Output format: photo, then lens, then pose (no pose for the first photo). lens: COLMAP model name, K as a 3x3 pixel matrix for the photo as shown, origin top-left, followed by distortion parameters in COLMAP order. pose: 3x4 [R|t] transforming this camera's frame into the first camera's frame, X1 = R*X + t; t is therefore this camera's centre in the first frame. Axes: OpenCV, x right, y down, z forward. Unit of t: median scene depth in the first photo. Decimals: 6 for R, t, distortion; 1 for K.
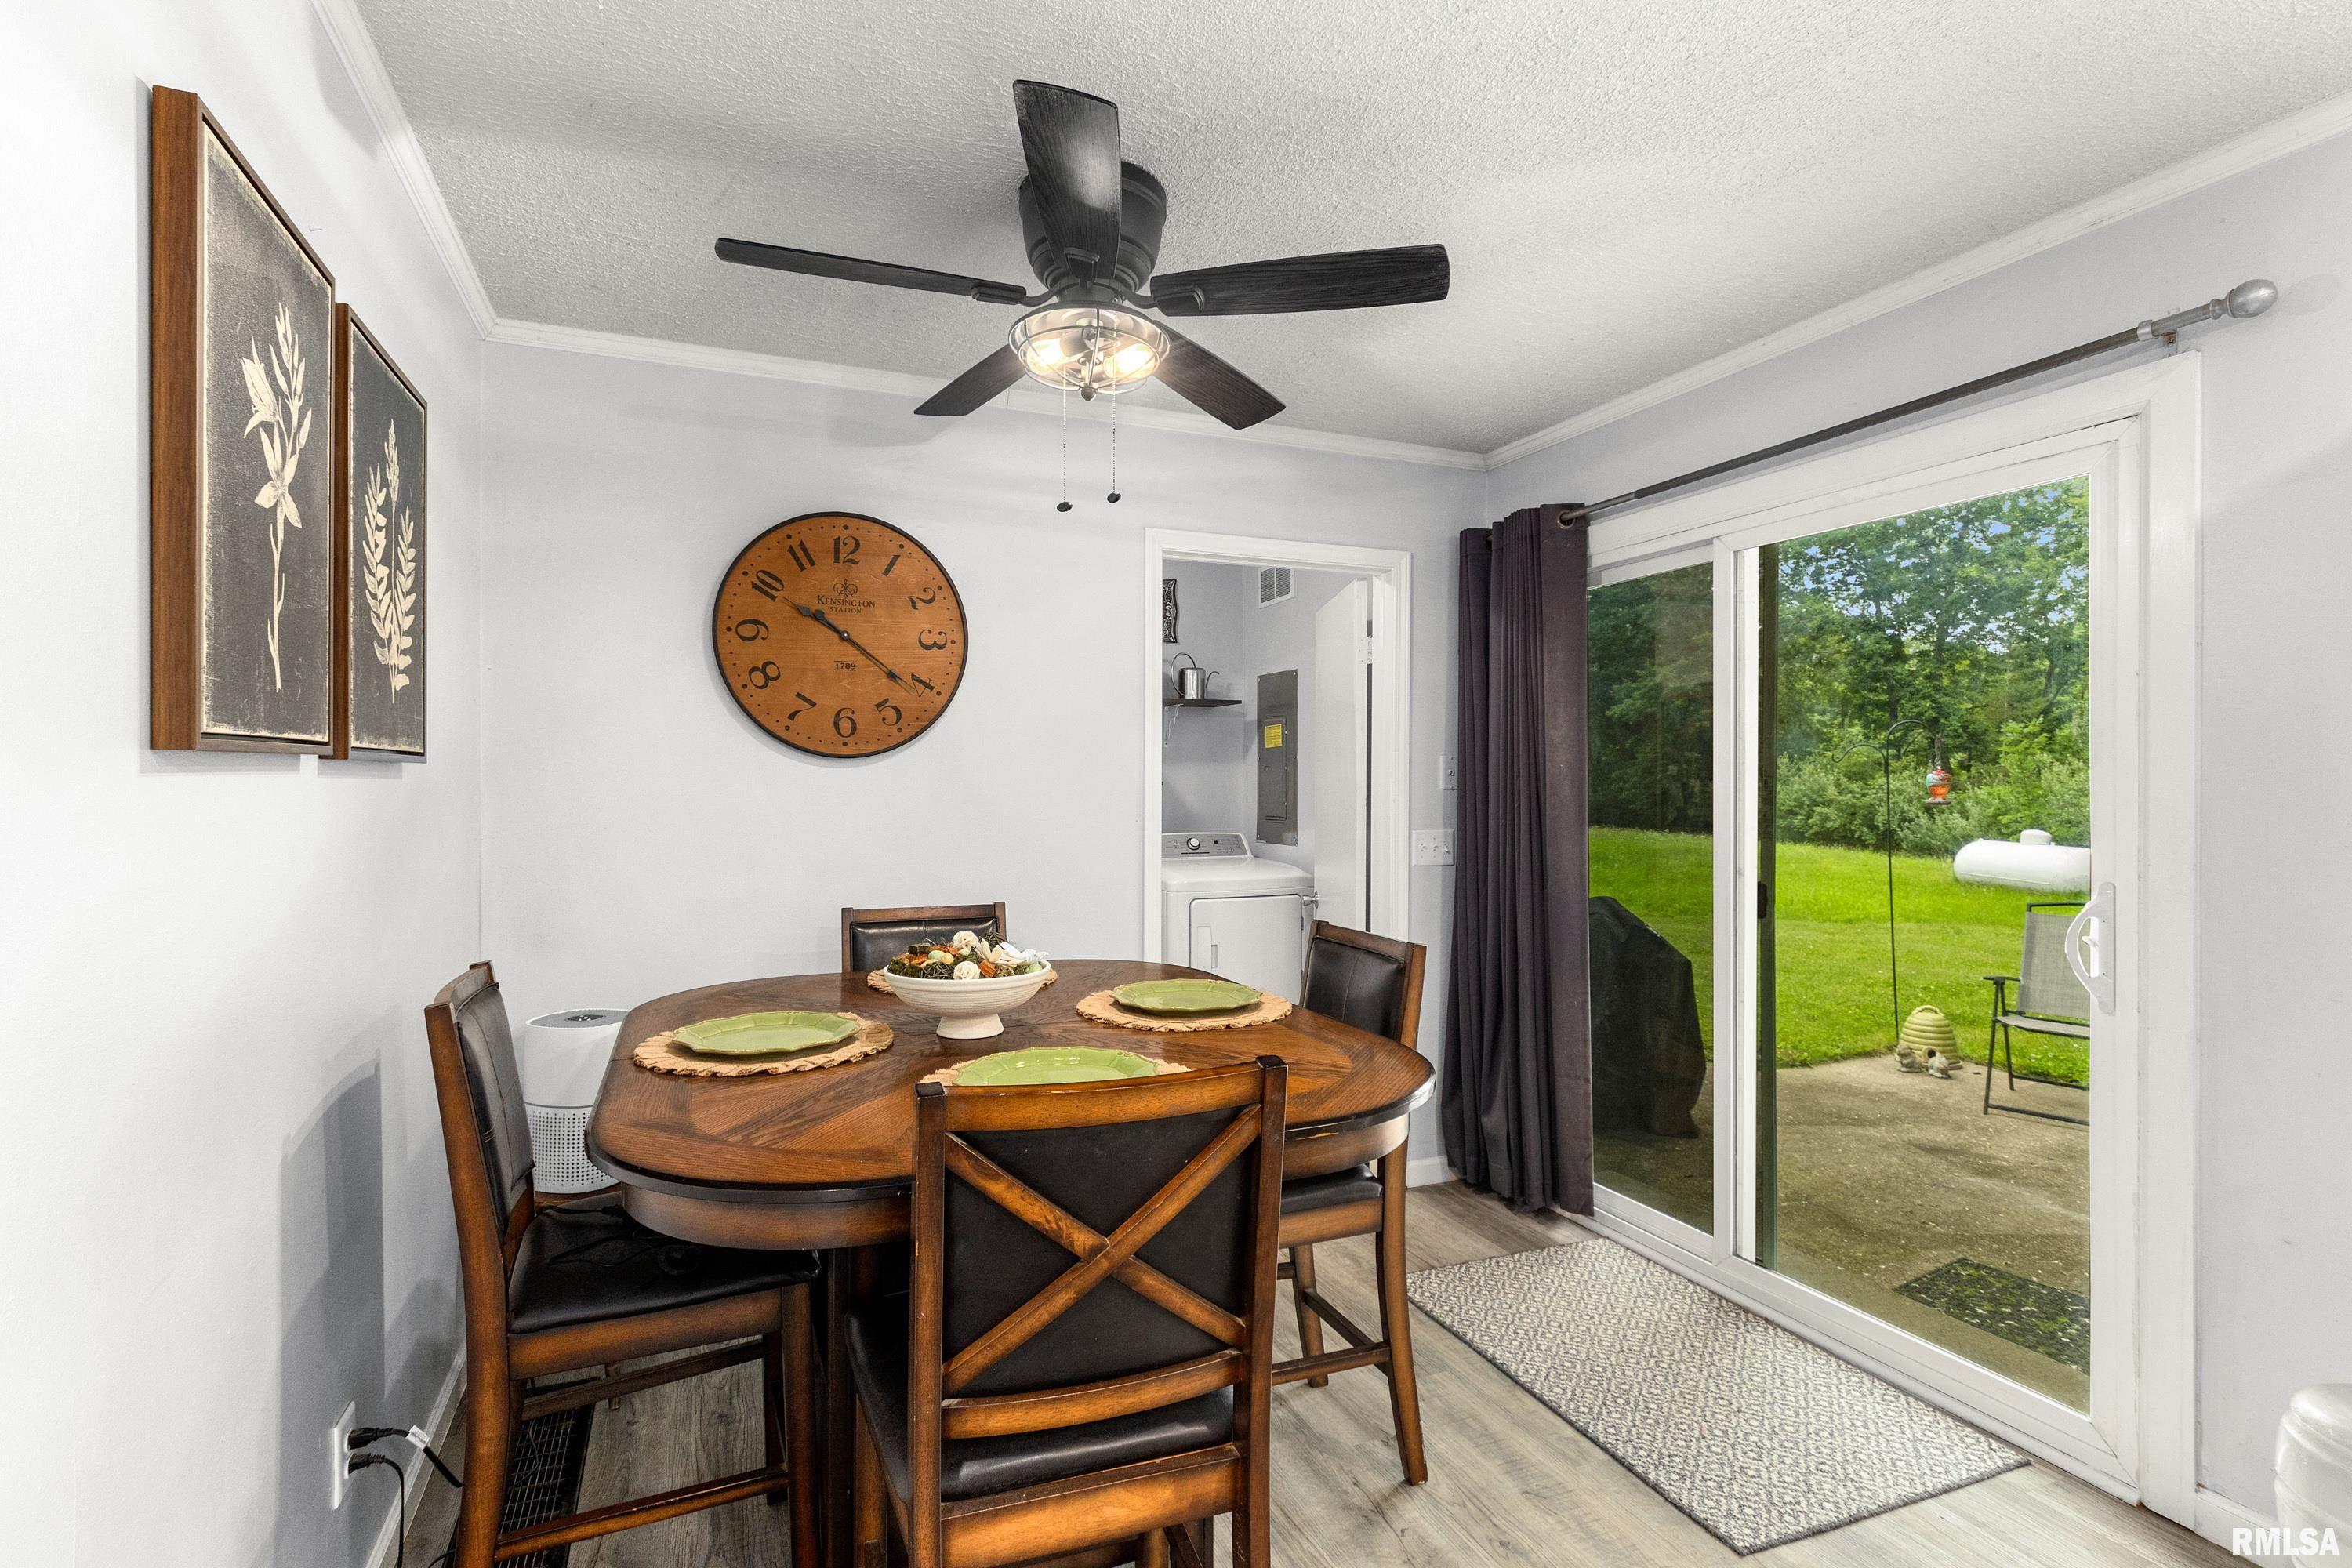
lens RADIAL K [[1100.7, 0, 1159.5], [0, 1100.7, 784.2], [0, 0, 1]] dist [-0.000584, -0.000717]
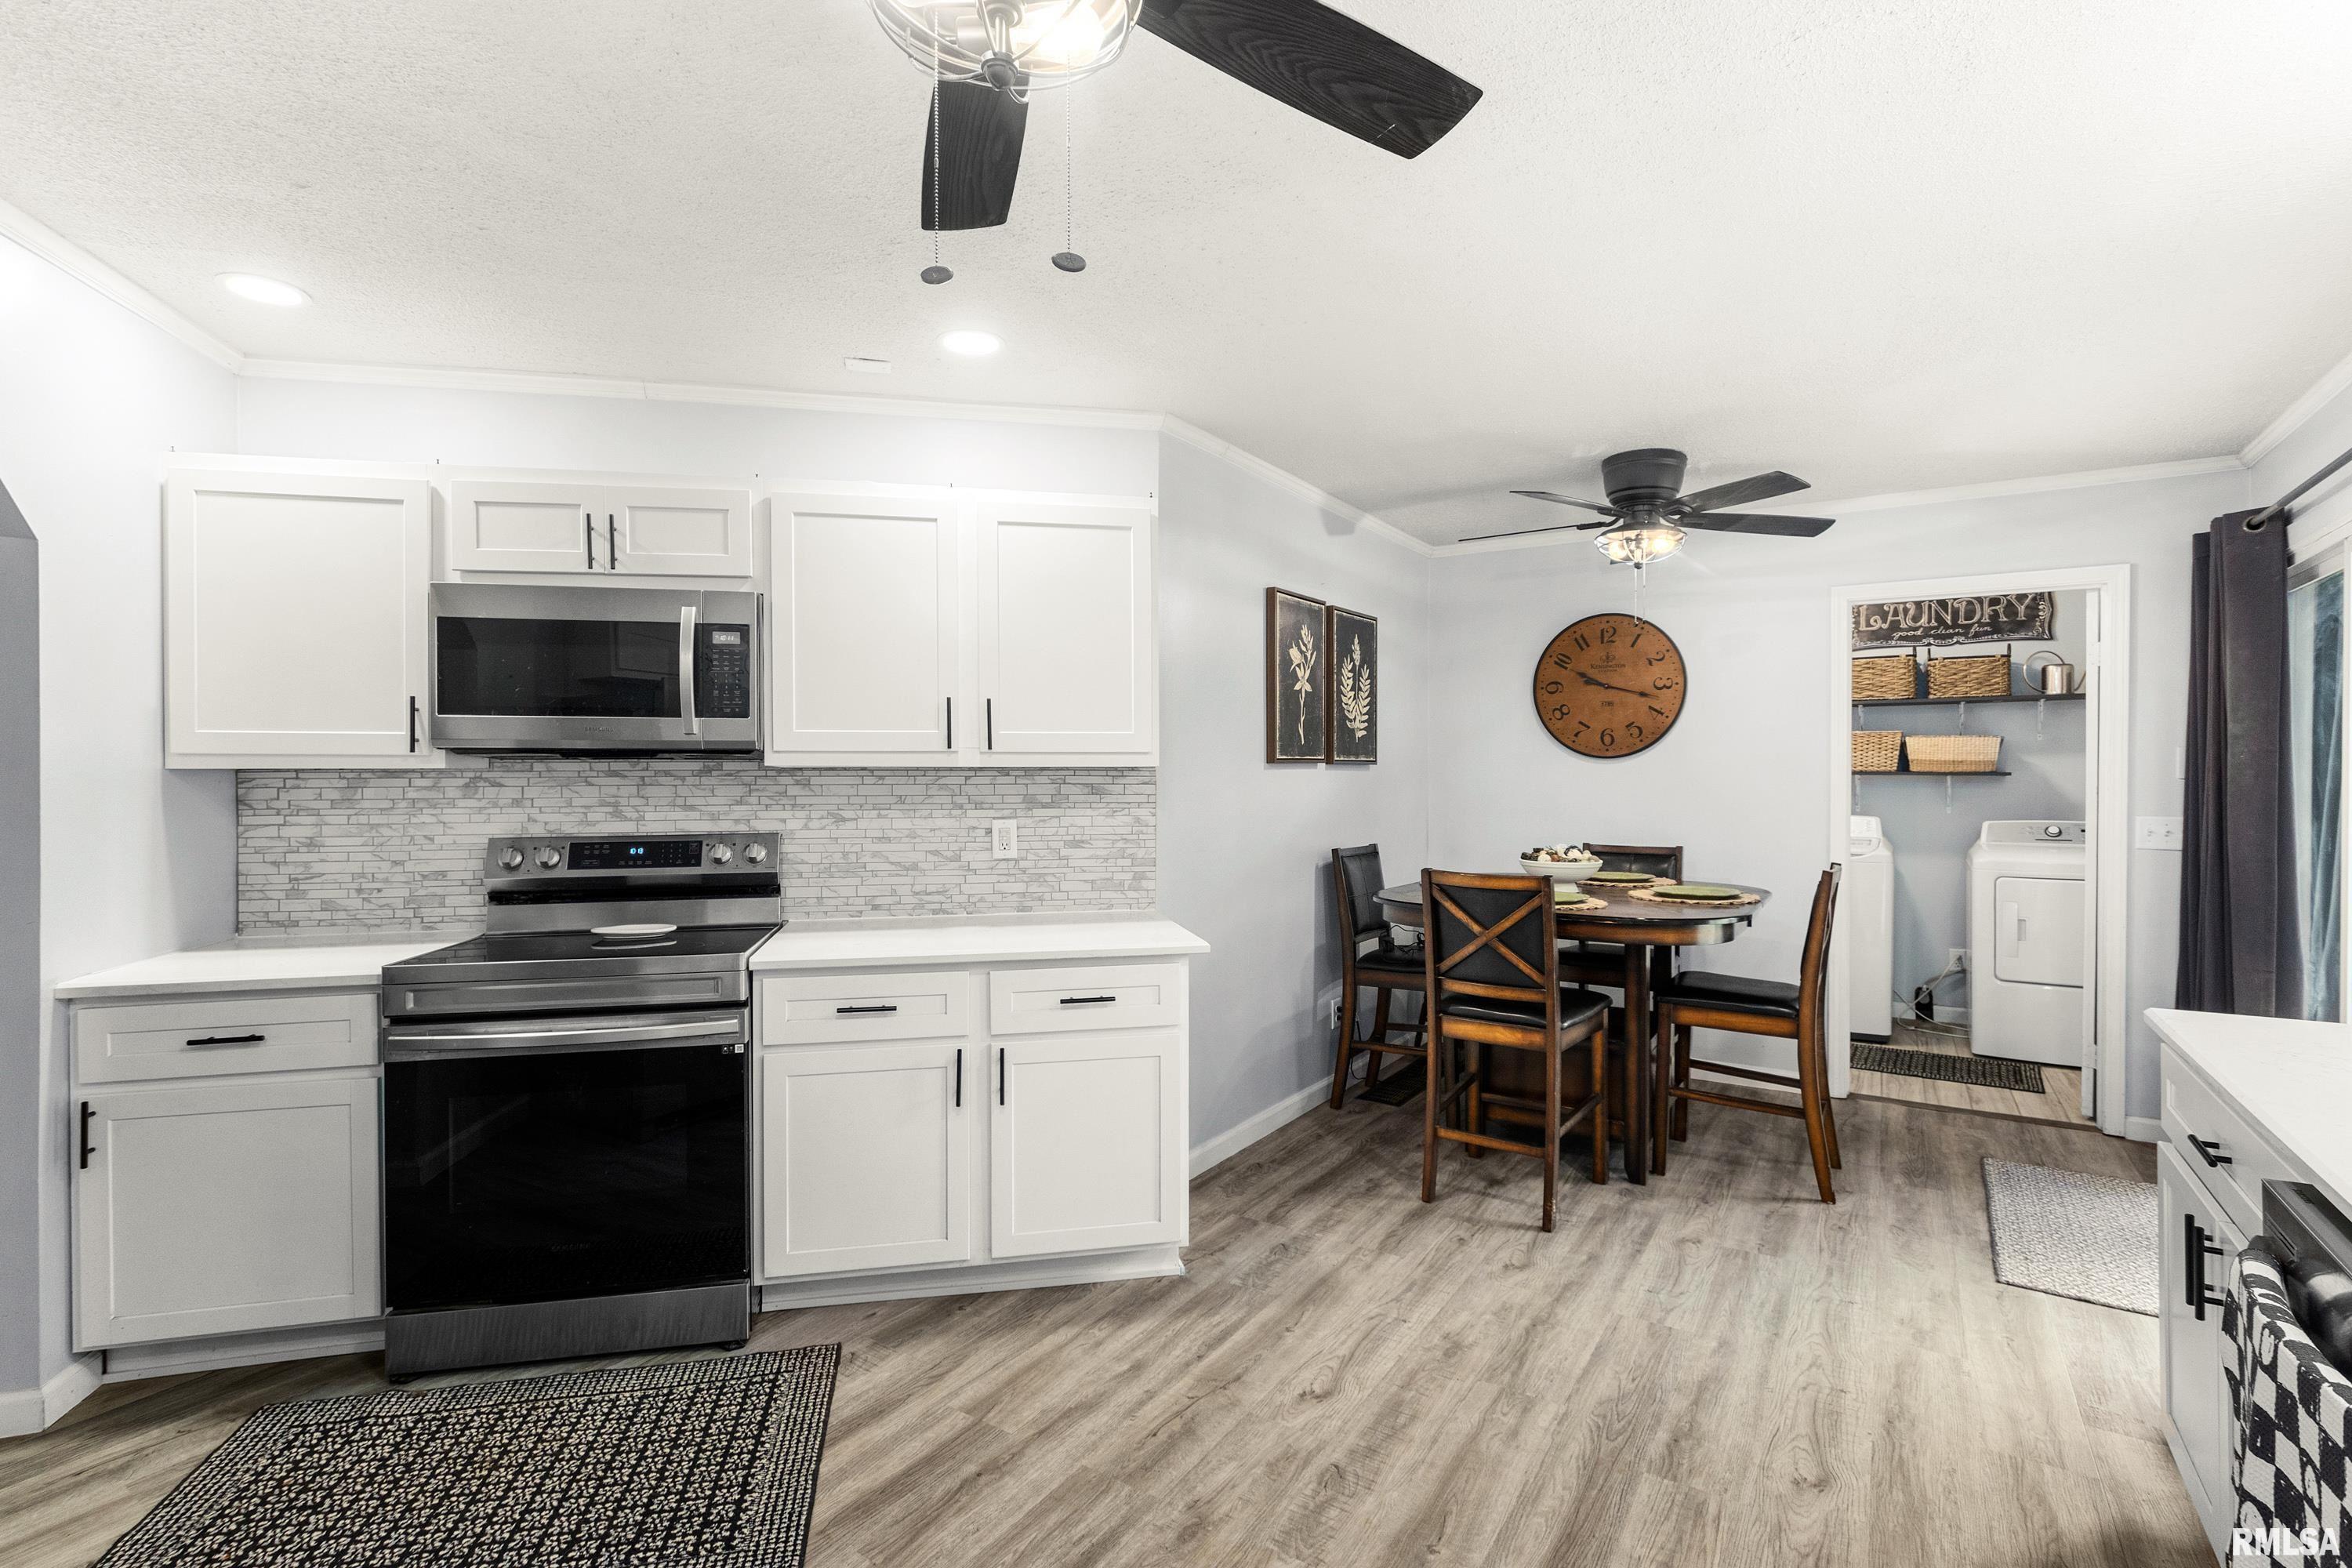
lens RADIAL K [[1111.8, 0, 1154.6], [0, 1111.8, 784.2], [0, 0, 1]] dist [-0.007242, -0.001042]
pose [[0.557011, 0.007036, -0.830476, 0.921756], [-0.001741, 0.999972, 0.007304, 0.005623], [0.830504, -0.002623, 0.557007, -0.653205]]
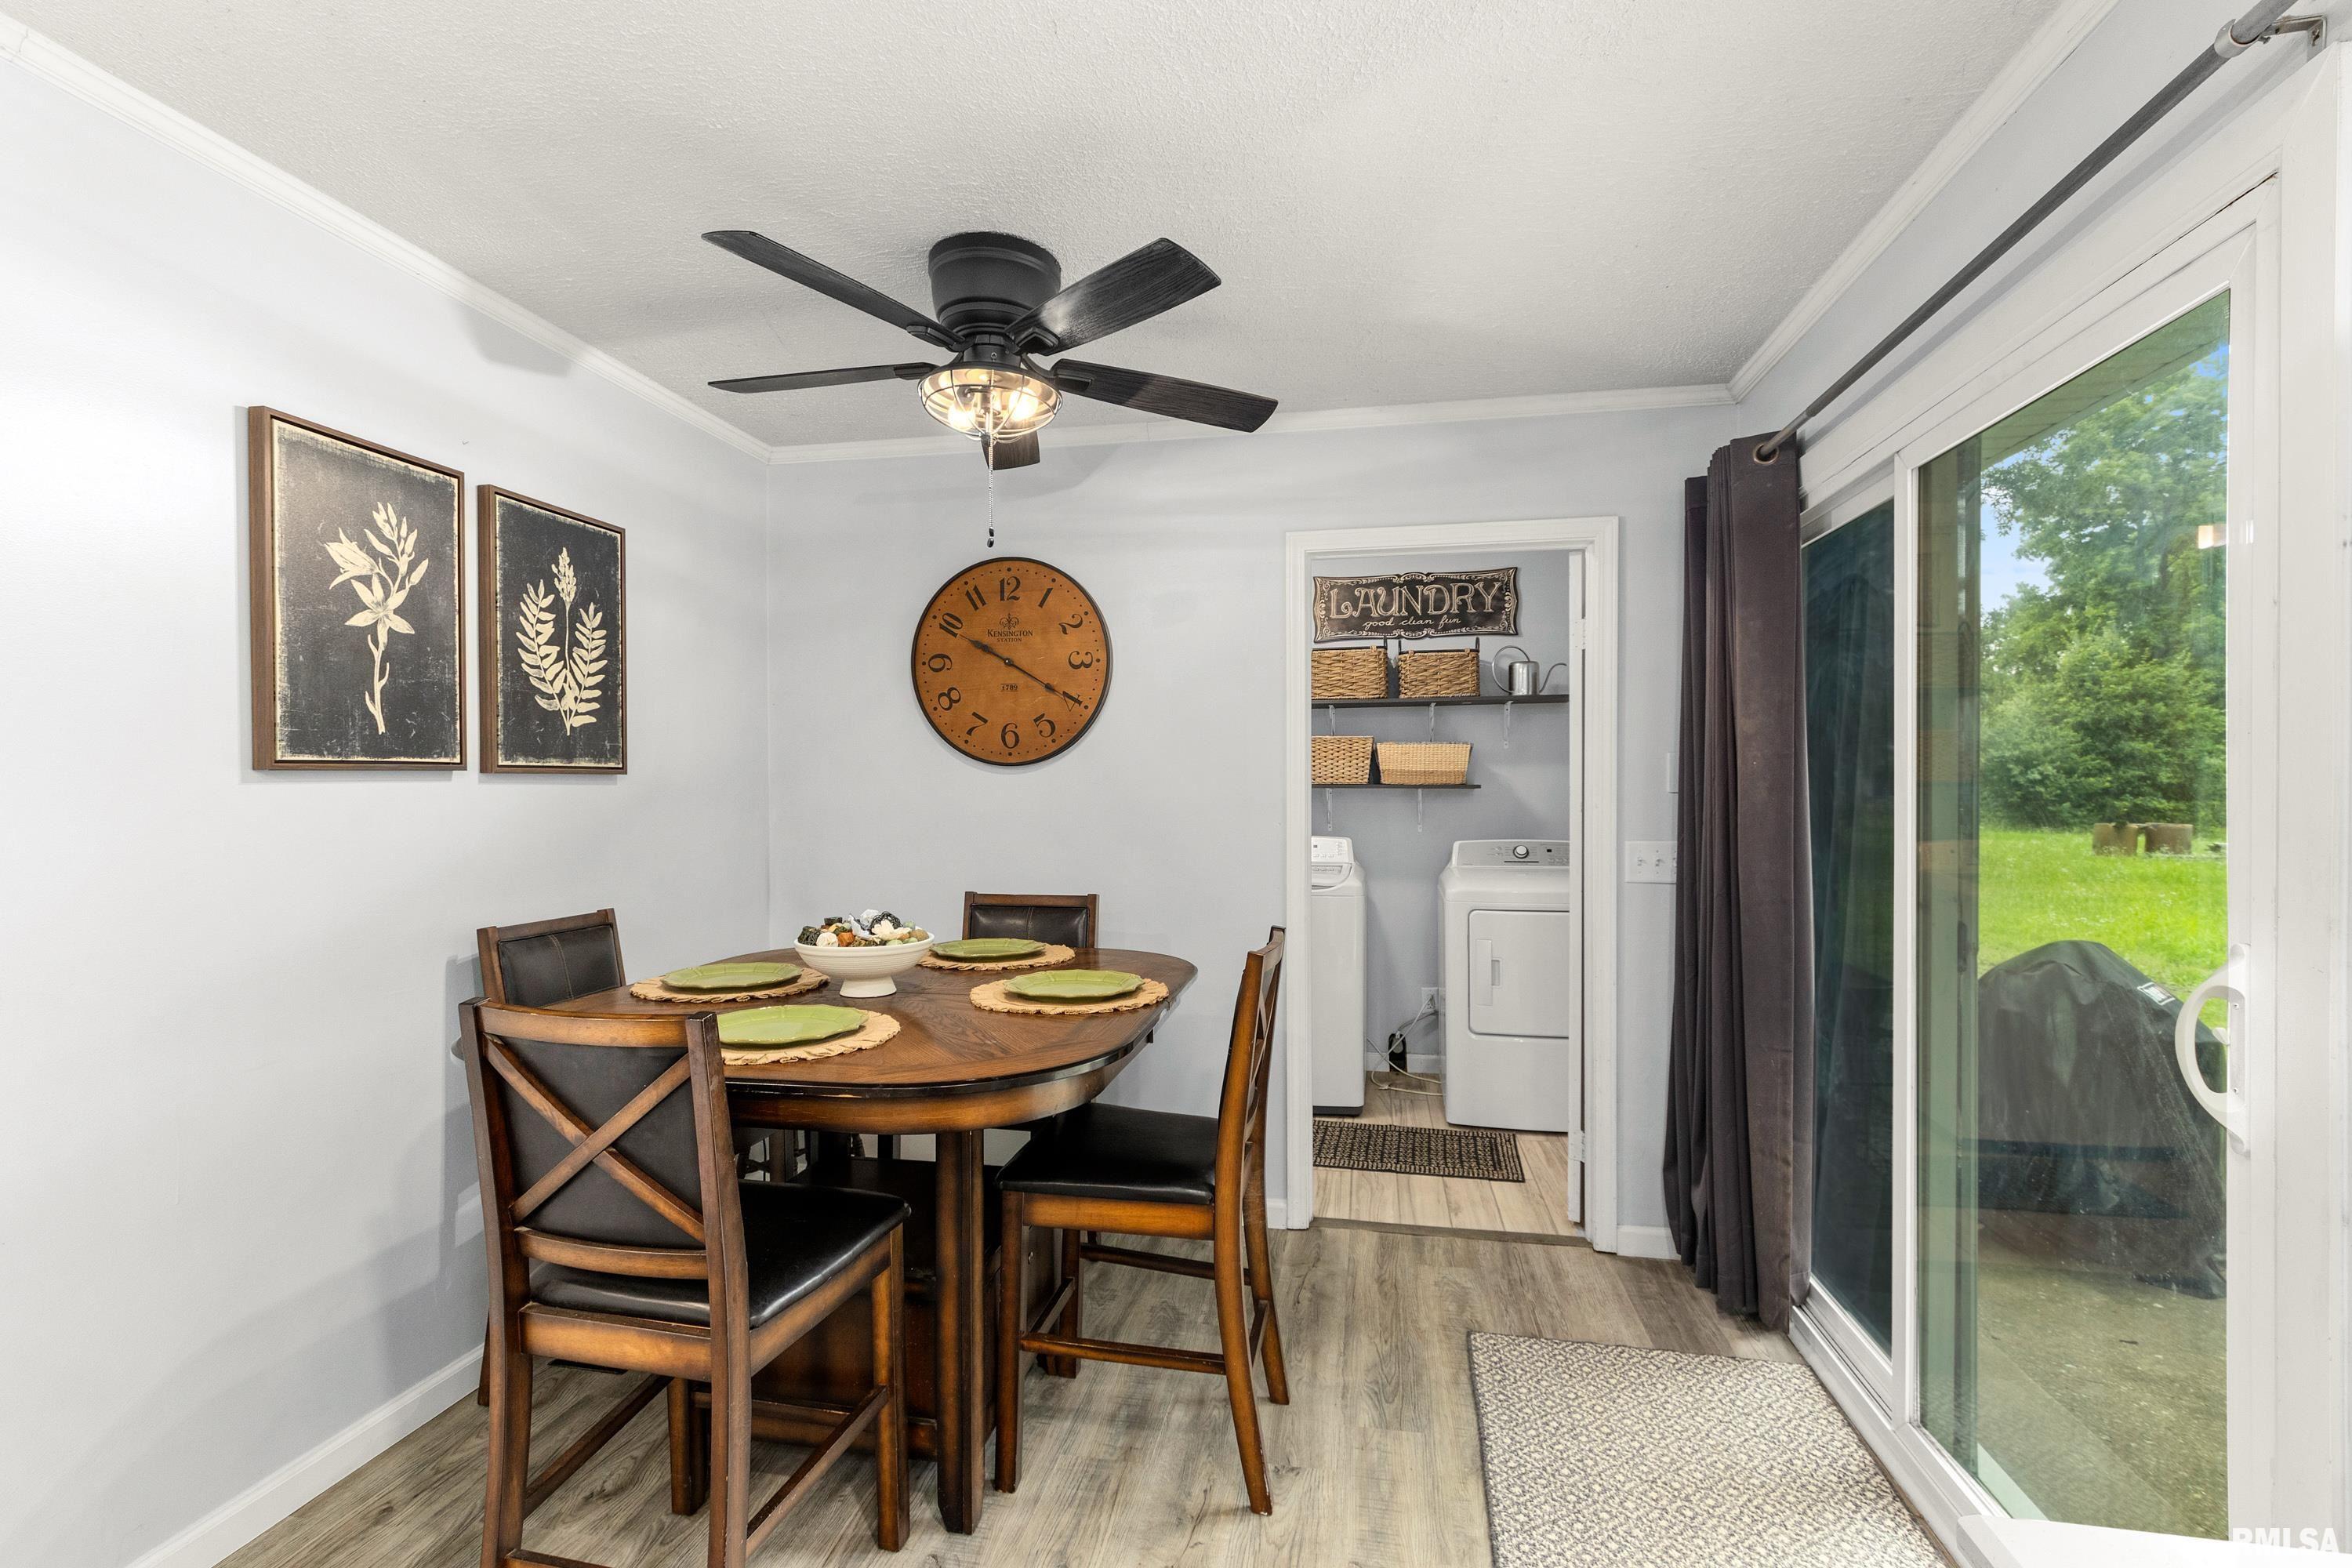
lens RADIAL K [[1094.8, 0, 1168.2], [0, 1094.8, 797.1], [0, 0, 1]] dist [-0.000182, -0.003750]
pose [[0.836839, 0.001944, -0.547446, 0.614509], [0.002050, 0.999976, 0.006684, 0.002379], [0.547446, -0.006716, 0.836814, 0.141440]]
